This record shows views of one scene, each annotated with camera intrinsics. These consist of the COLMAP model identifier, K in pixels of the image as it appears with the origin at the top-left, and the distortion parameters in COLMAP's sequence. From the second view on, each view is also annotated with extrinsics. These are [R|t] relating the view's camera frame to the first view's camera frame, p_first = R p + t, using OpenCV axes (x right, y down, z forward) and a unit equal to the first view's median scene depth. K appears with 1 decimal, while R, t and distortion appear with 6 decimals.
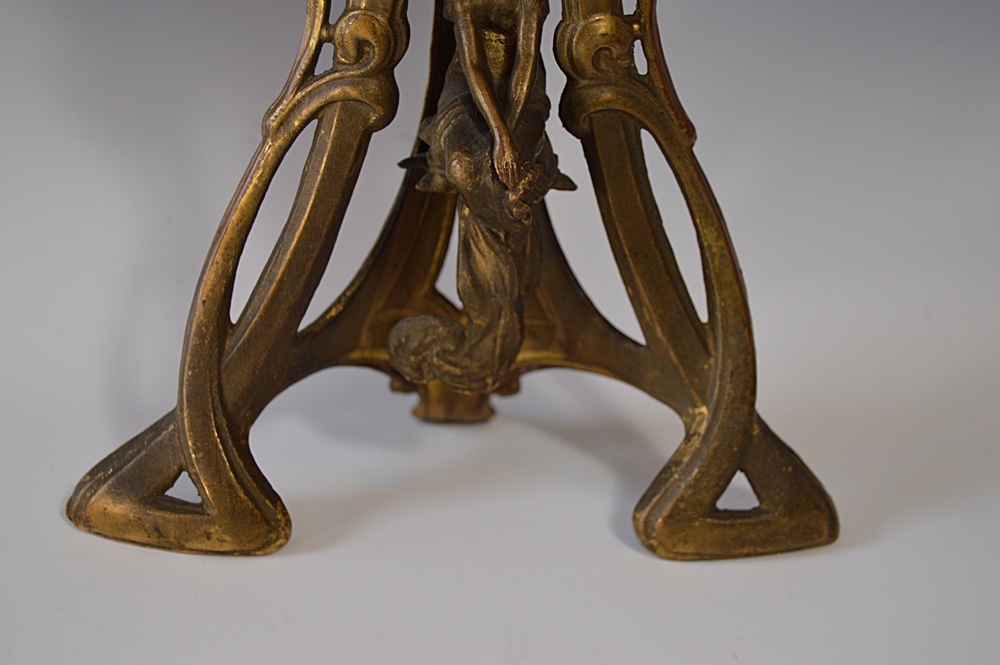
lens RADIAL K [[1885.7, 0, 498.0], [0, 1885.7, 336.4], [0, 0, 1]] dist [-0.025230, 0.000000]
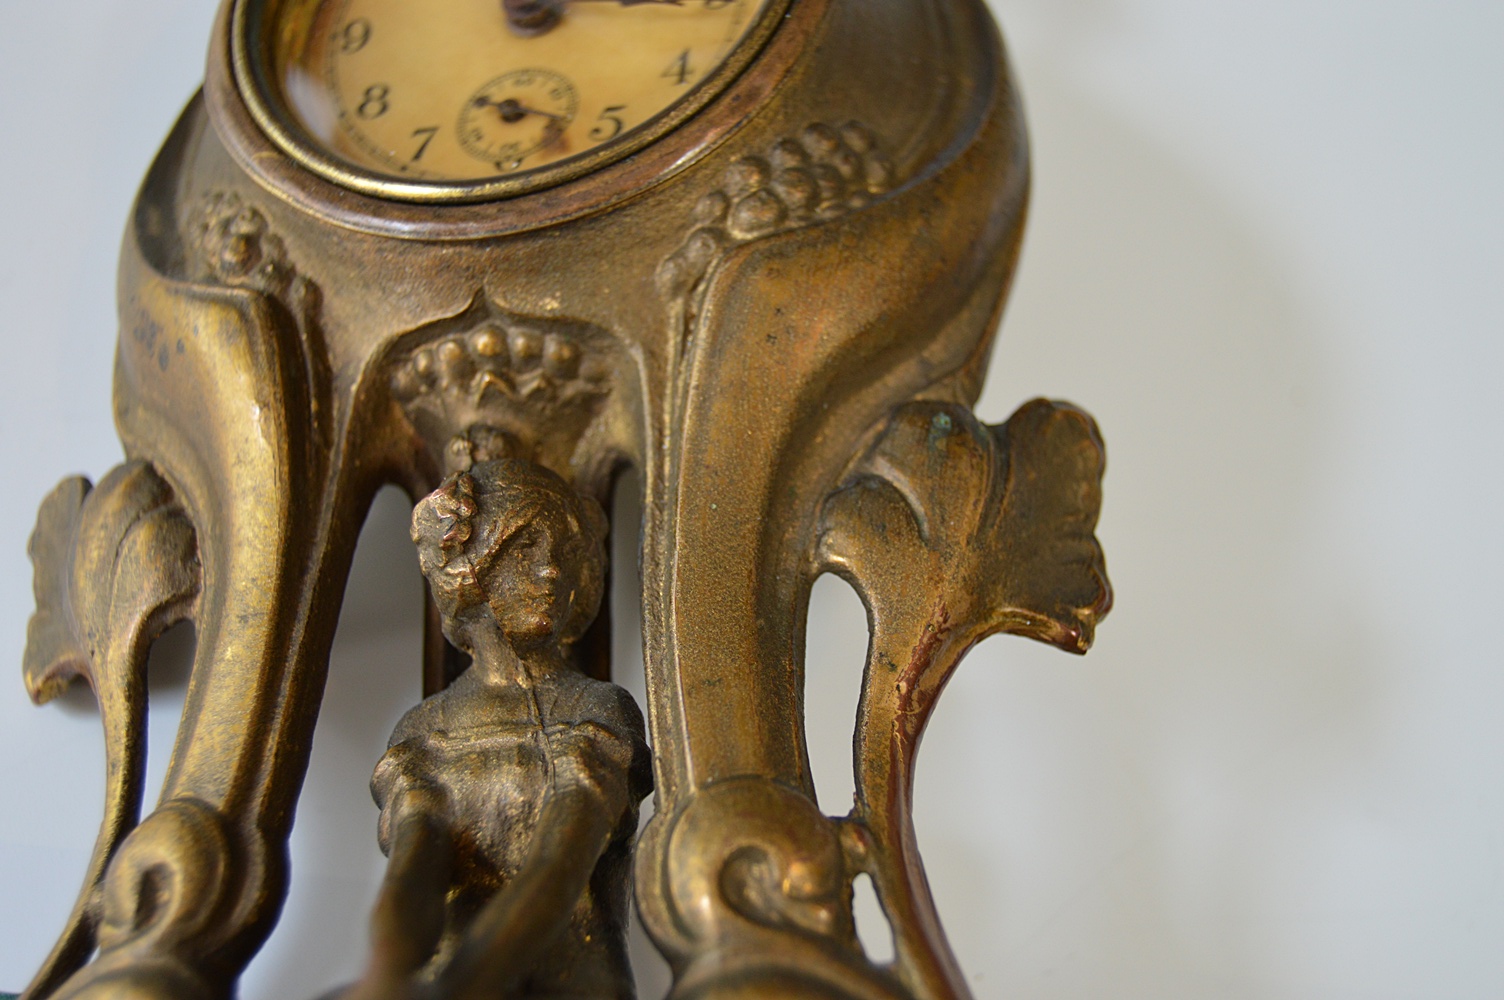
lens RADIAL K [[1891.4, 0, 757.2], [0, 1891.4, 498.8], [0, 0, 1]] dist [-0.067886, 0.000000]
pose [[0.973825, -0.135152, -0.182753, 0.132986], [-0.076334, 0.562866, -0.823016, 0.113990], [0.214098, 0.815424, 0.537817, 0.727937]]
